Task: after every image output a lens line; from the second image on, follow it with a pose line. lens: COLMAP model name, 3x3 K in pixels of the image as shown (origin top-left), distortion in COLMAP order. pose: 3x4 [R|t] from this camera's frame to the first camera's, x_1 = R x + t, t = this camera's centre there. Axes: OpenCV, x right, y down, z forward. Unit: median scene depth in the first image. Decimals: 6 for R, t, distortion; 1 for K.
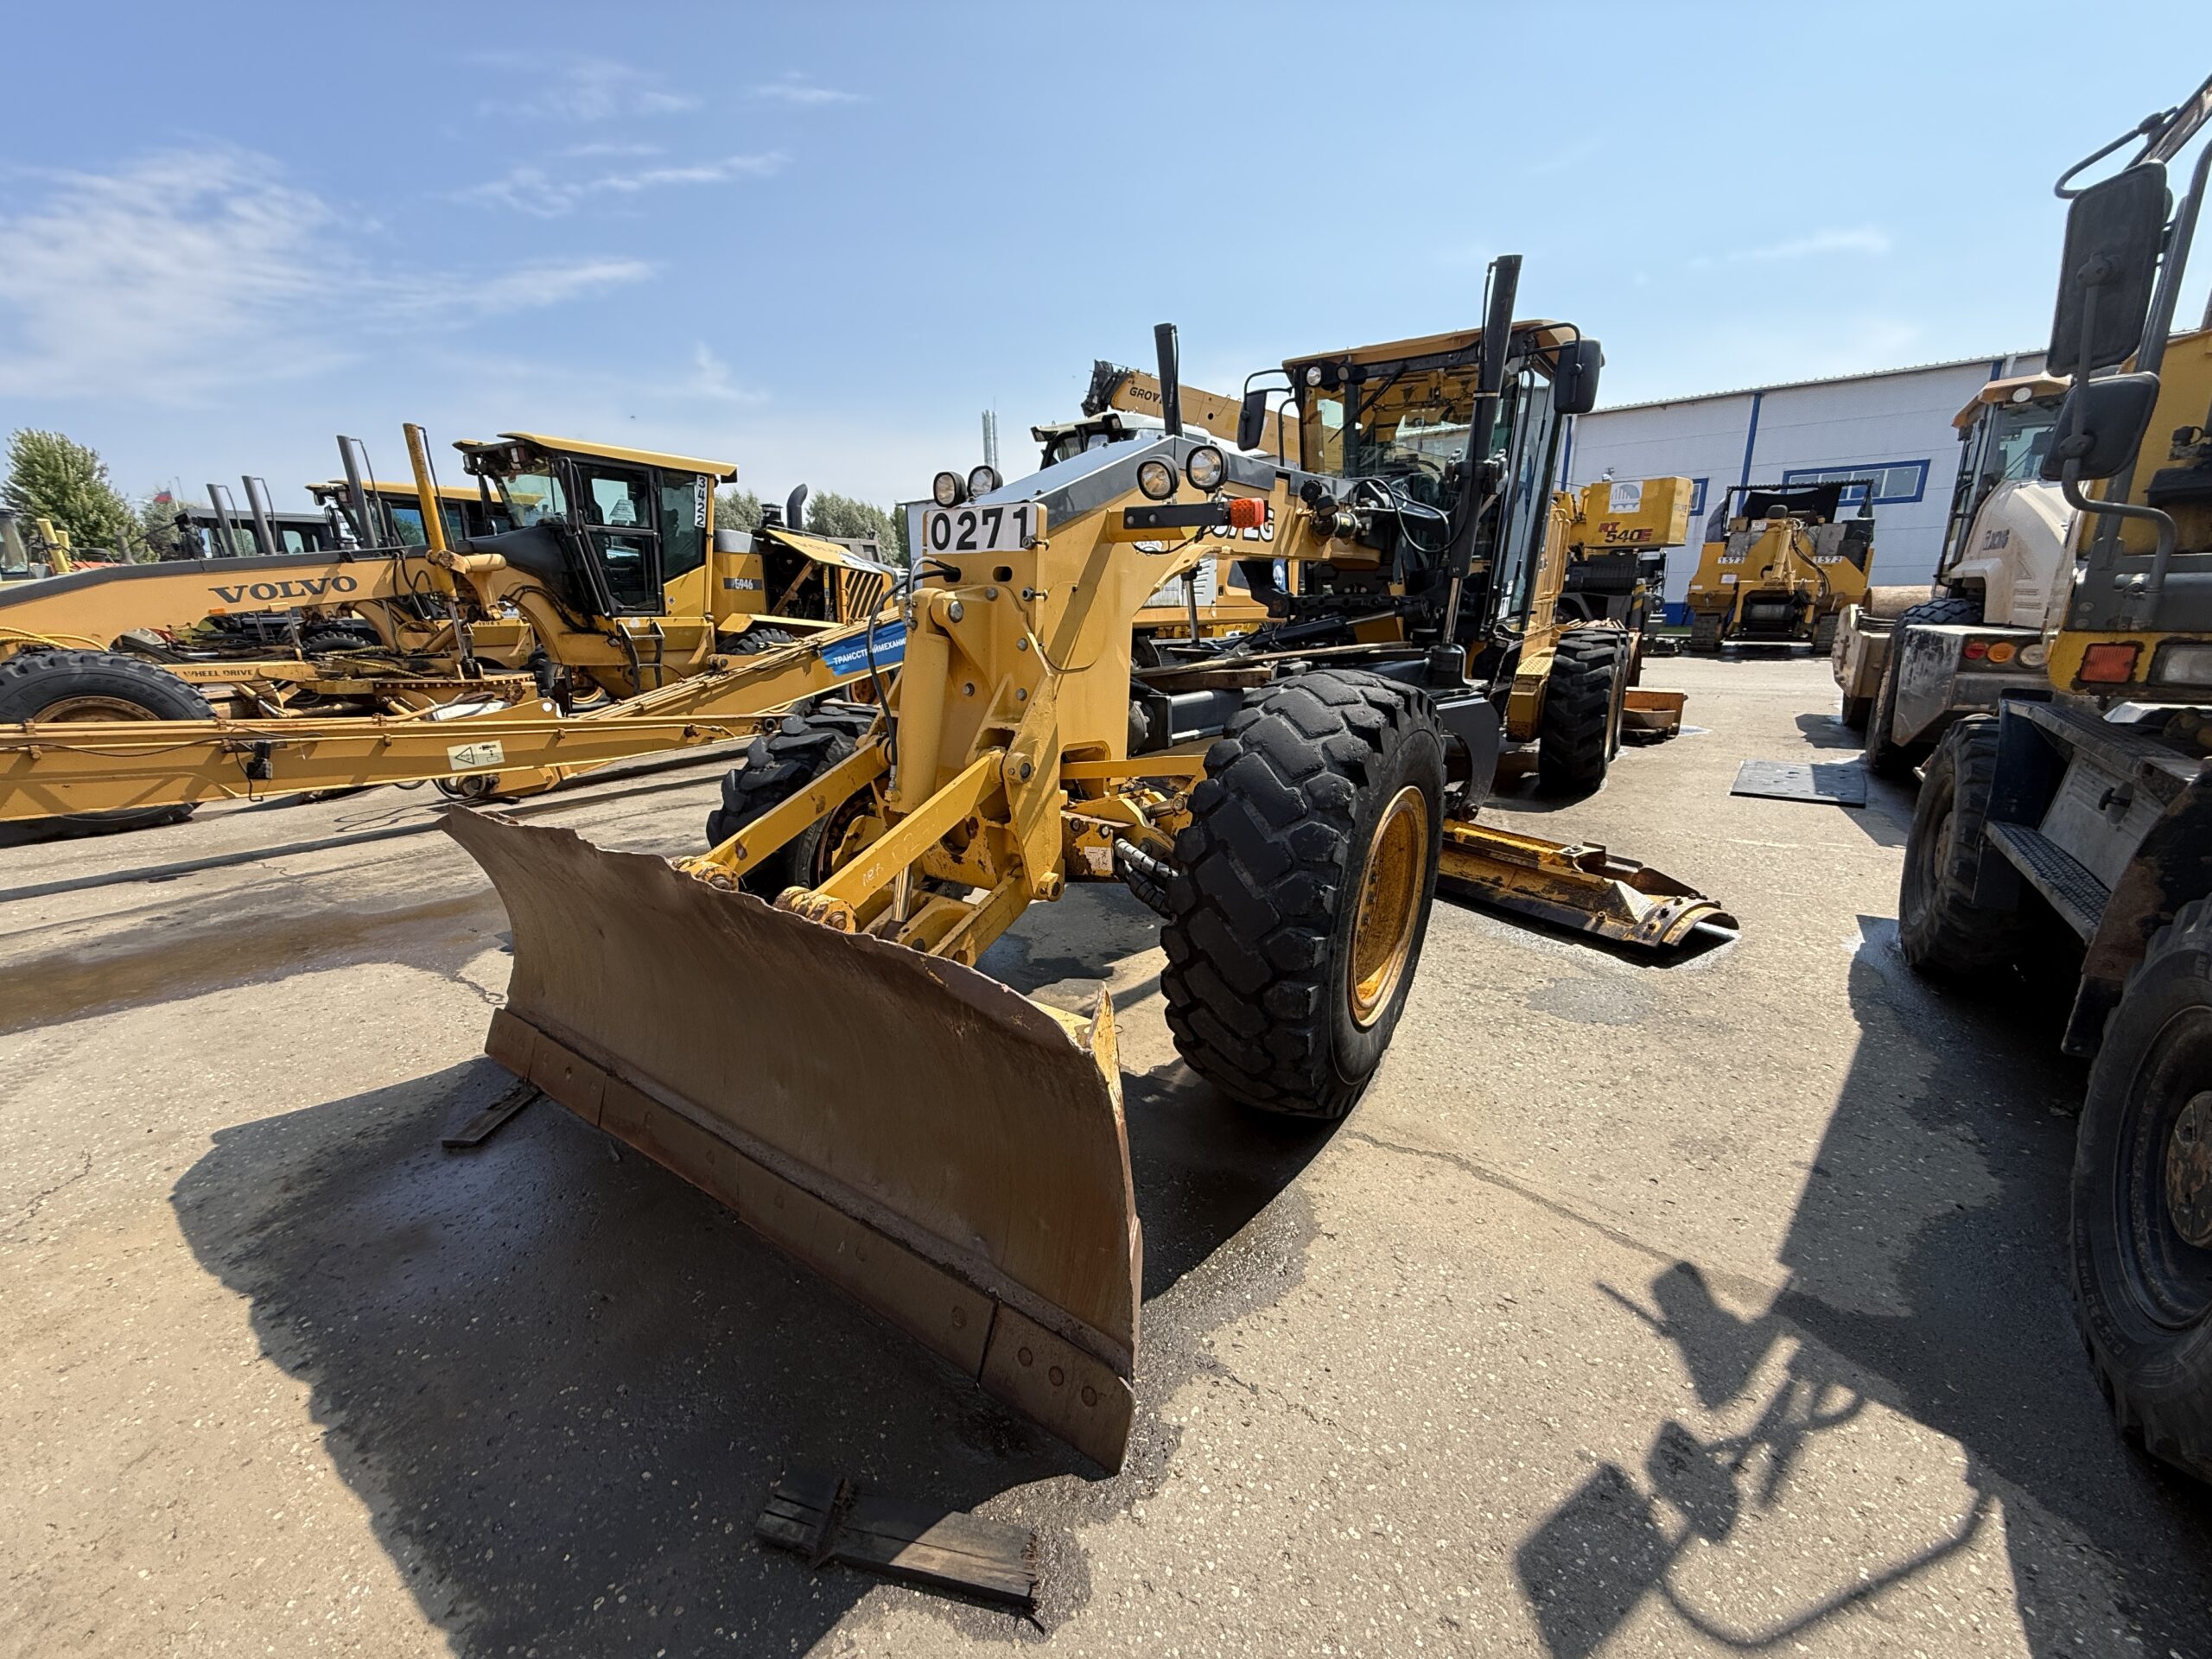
lens RADIAL K [[881.1, 0, 1099.3], [0, 881.1, 828.3], [0, 0, 1]] dist [-0.000034, 0.000228]
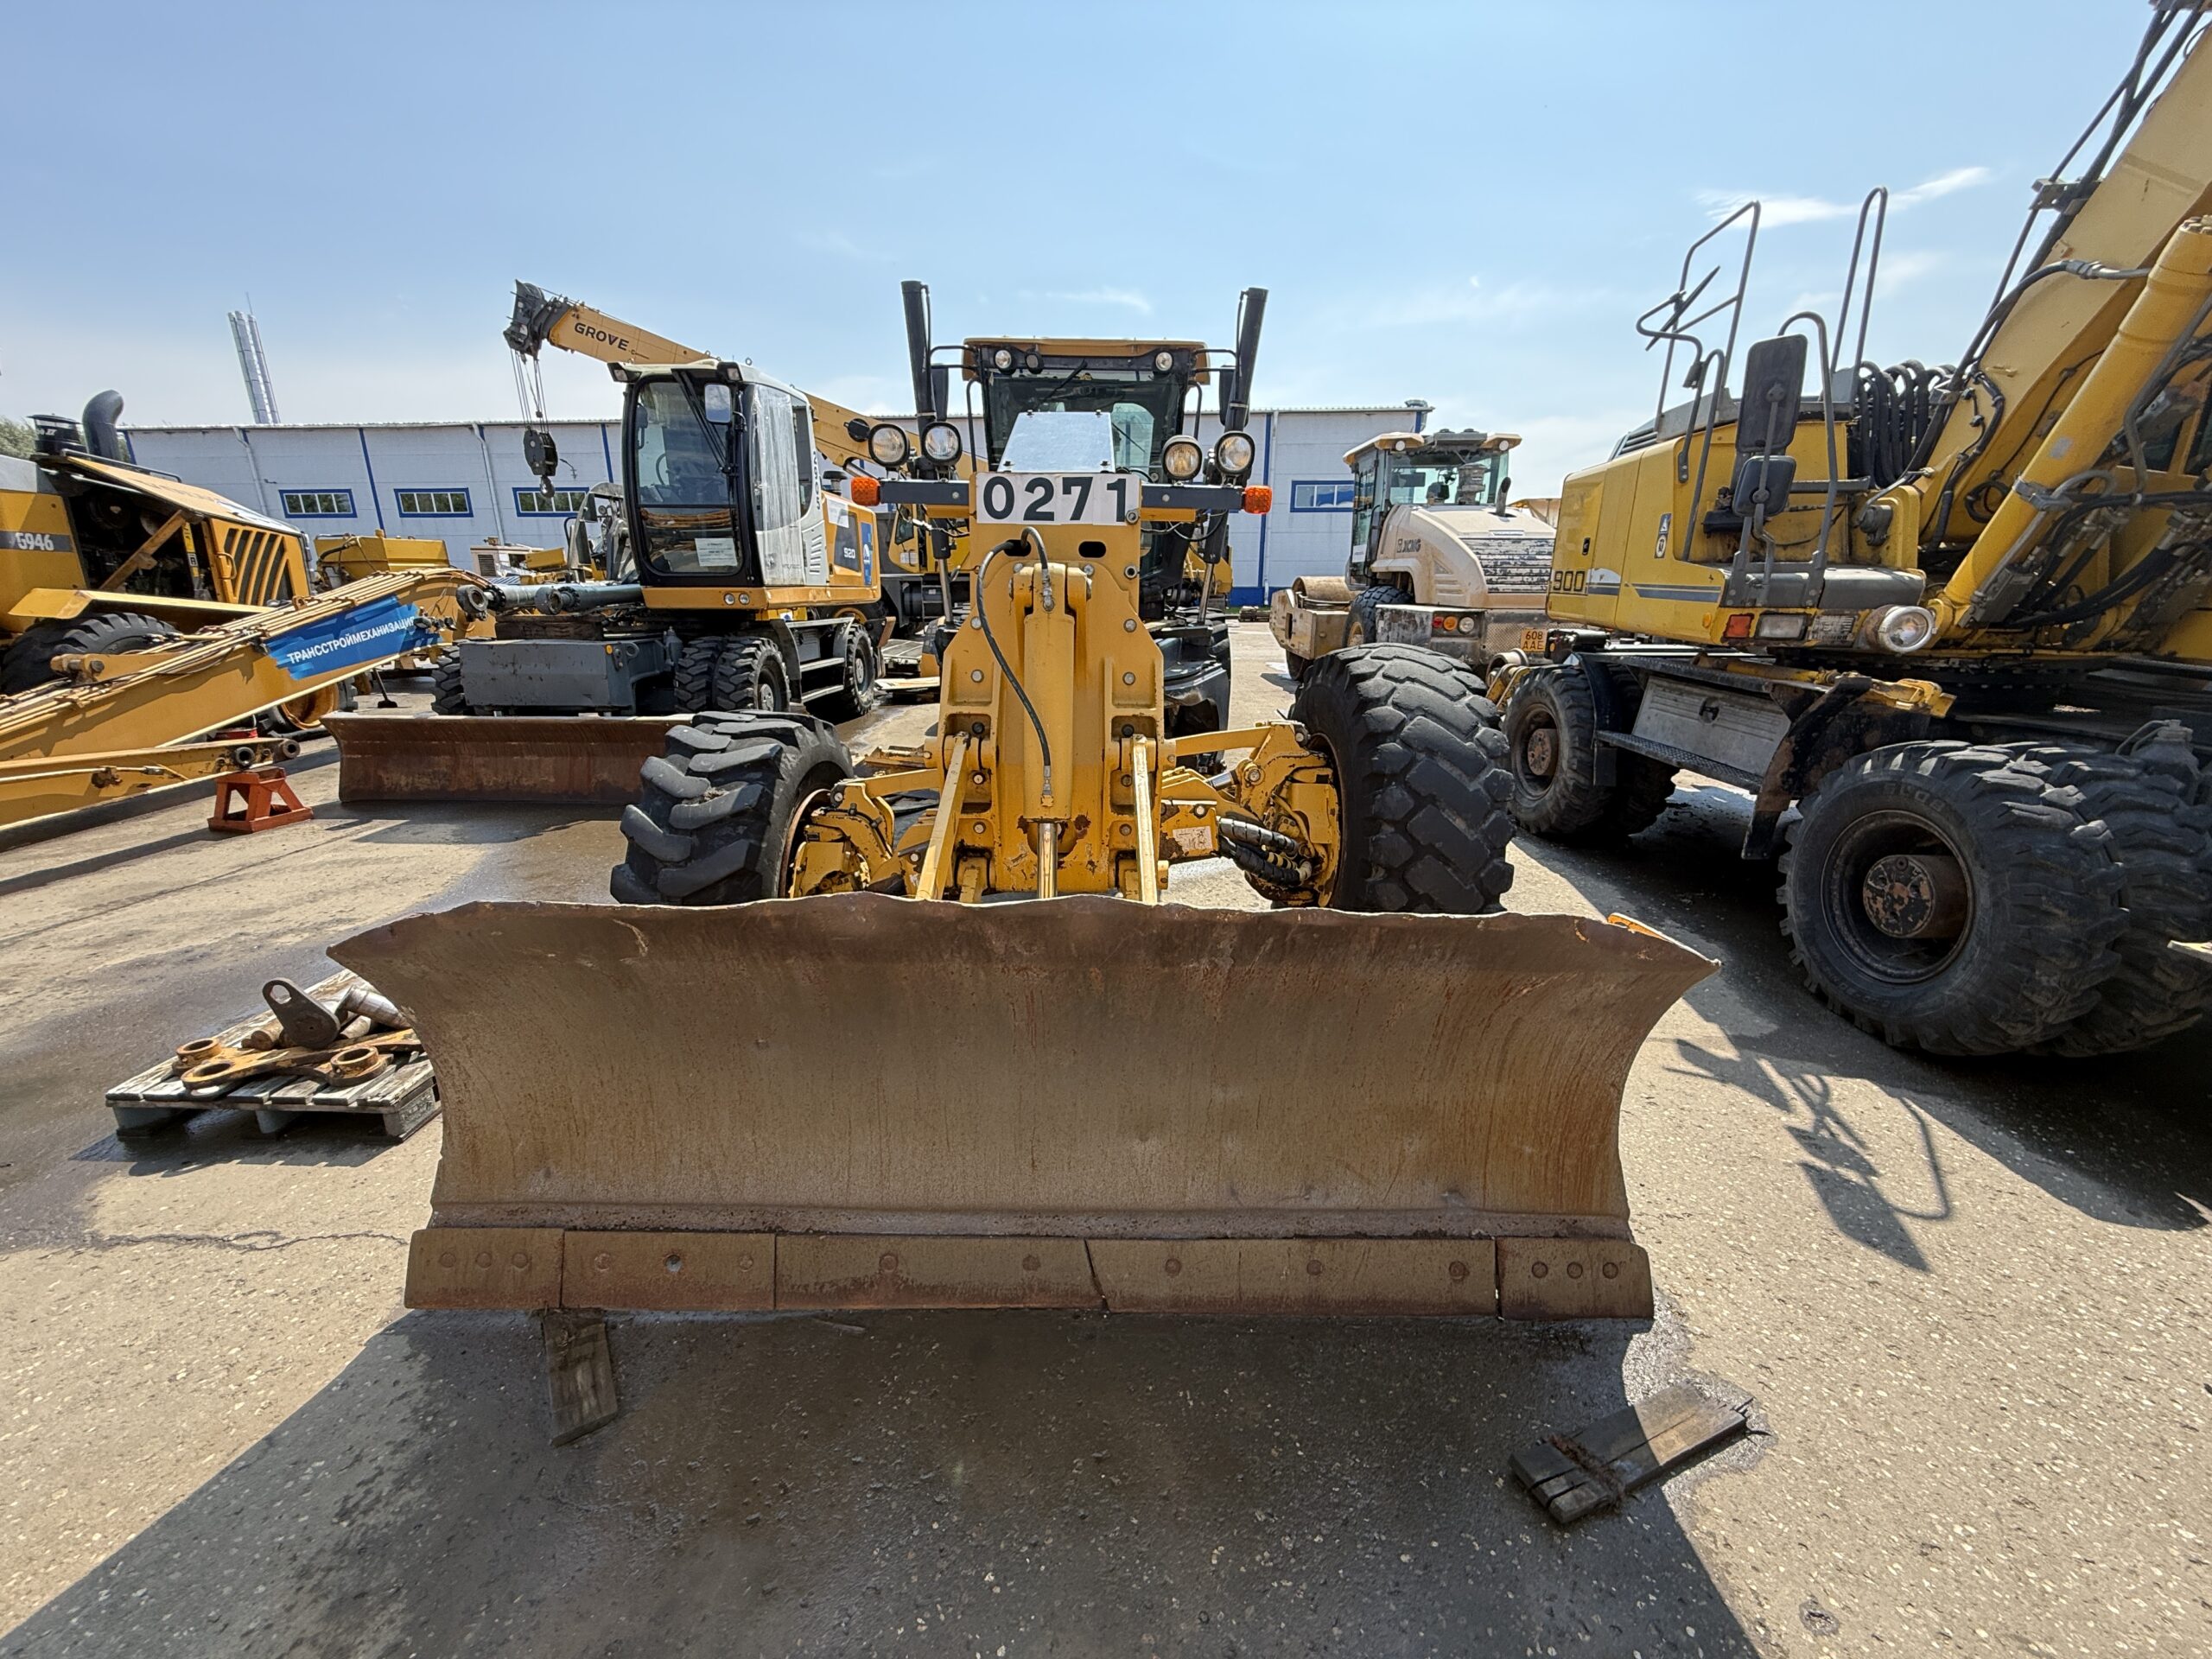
lens RADIAL K [[881.1, 0, 1098.2], [0, 881.1, 828.0], [0, 0, 1]] dist [-0.000034, 0.000228]
pose [[0.815303, -0.143356, 0.561009, -0.645766], [0.132138, 0.989366, 0.060782, -0.052857], [-0.563756, 0.024574, 0.825575, 0.232079]]
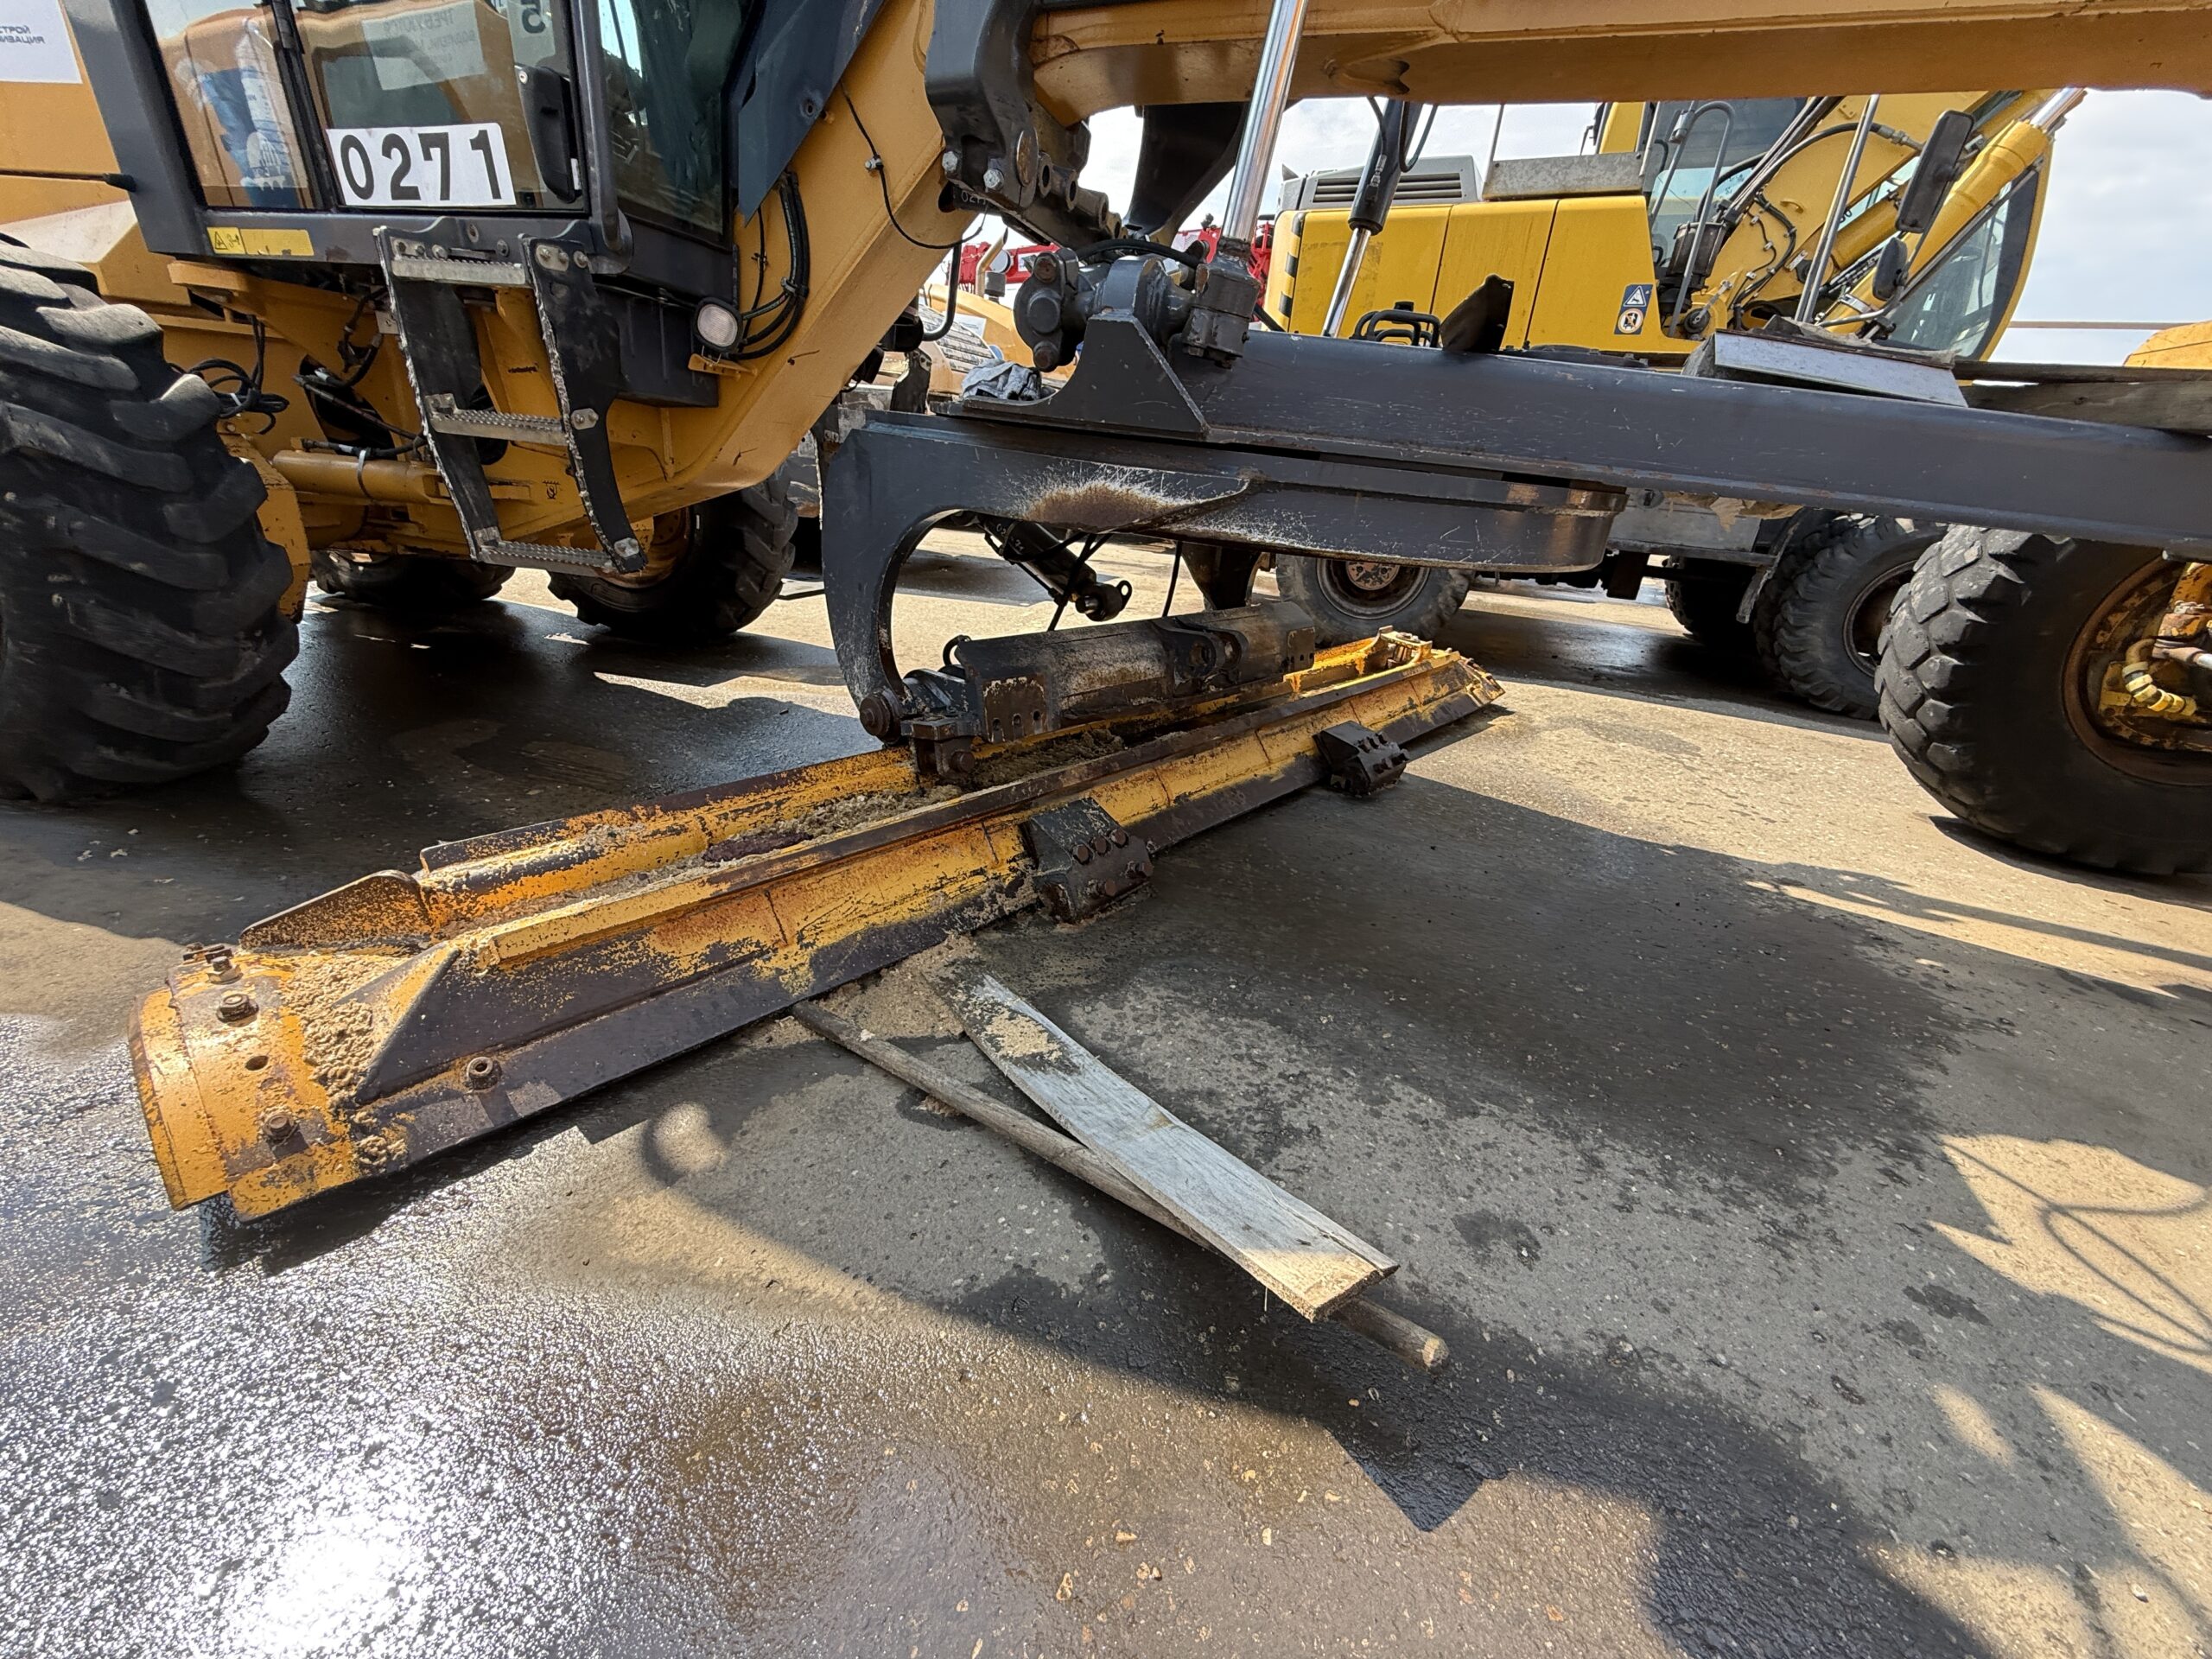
lens RADIAL K [[881.1, 0, 1098.4], [0, 881.1, 828.3], [0, 0, 1]] dist [-0.000034, 0.000228]
pose [[-0.296039, -0.380703, 0.876029, -0.289717], [0.177905, 0.879114, 0.442163, -0.364034], [-0.938462, 0.286747, -0.192523, 2.202428]]
